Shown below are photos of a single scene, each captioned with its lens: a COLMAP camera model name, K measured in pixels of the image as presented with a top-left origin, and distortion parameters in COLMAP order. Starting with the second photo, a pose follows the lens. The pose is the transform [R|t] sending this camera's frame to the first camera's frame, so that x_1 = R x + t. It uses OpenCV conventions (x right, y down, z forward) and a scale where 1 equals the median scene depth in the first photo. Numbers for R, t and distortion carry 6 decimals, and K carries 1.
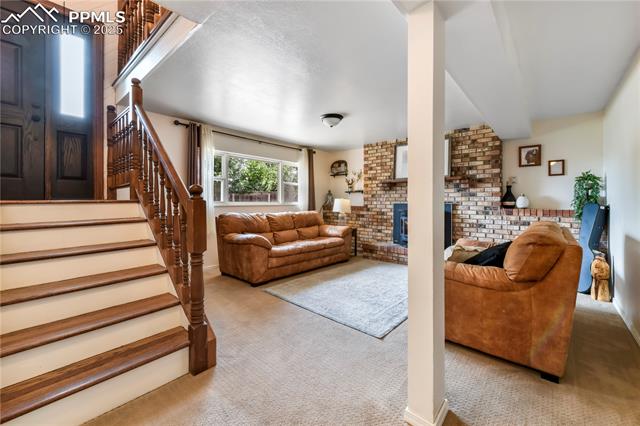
lens RADIAL K [[259.6, 0, 320.0], [0, 259.6, 200.0], [0, 0, 1]] dist [0.000116, 0.000008]
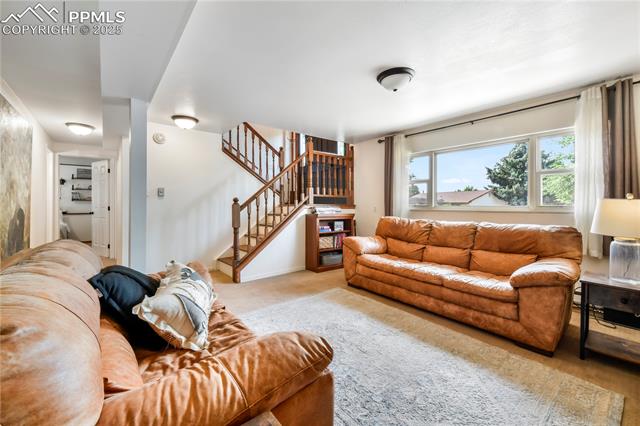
lens RADIAL K [[259.6, 0, 320.0], [0, 259.6, 200.0], [0, 0, 1]] dist [0.000116, 0.000008]
pose [[-0.158085, -0.024053, -0.987133, 0.706474], [-0.006311, 0.999707, -0.023349, 0.012427], [0.987405, 0.002538, -0.158190, 0.914731]]
